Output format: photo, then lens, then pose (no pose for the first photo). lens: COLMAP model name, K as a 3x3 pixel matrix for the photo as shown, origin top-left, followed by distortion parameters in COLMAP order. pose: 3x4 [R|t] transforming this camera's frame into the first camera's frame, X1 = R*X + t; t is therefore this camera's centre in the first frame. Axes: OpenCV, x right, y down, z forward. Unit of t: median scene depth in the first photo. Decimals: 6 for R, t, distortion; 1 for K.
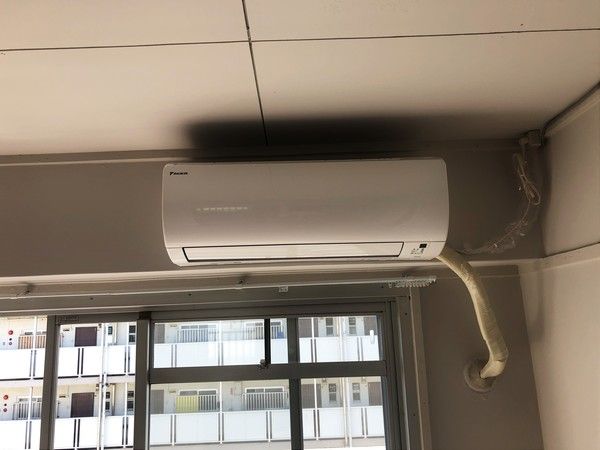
lens RADIAL K [[495.8, 0, 299.7], [0, 495.8, 211.9], [0, 0, 1]] dist [0.053206, -0.000182]
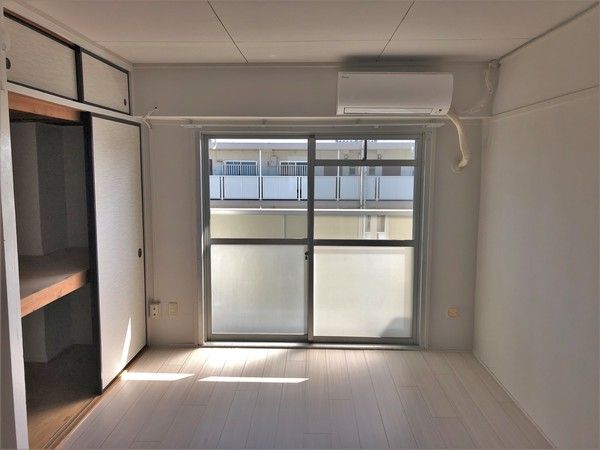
lens RADIAL K [[495.8, 0, 299.7], [0, 495.8, 211.9], [0, 0, 1]] dist [0.053206, -0.000182]
pose [[0.999000, 0.039586, -0.020790, -0.338572], [-0.031486, 0.952937, 0.301528, -0.156755], [0.031748, -0.300572, 0.953231, -1.375923]]
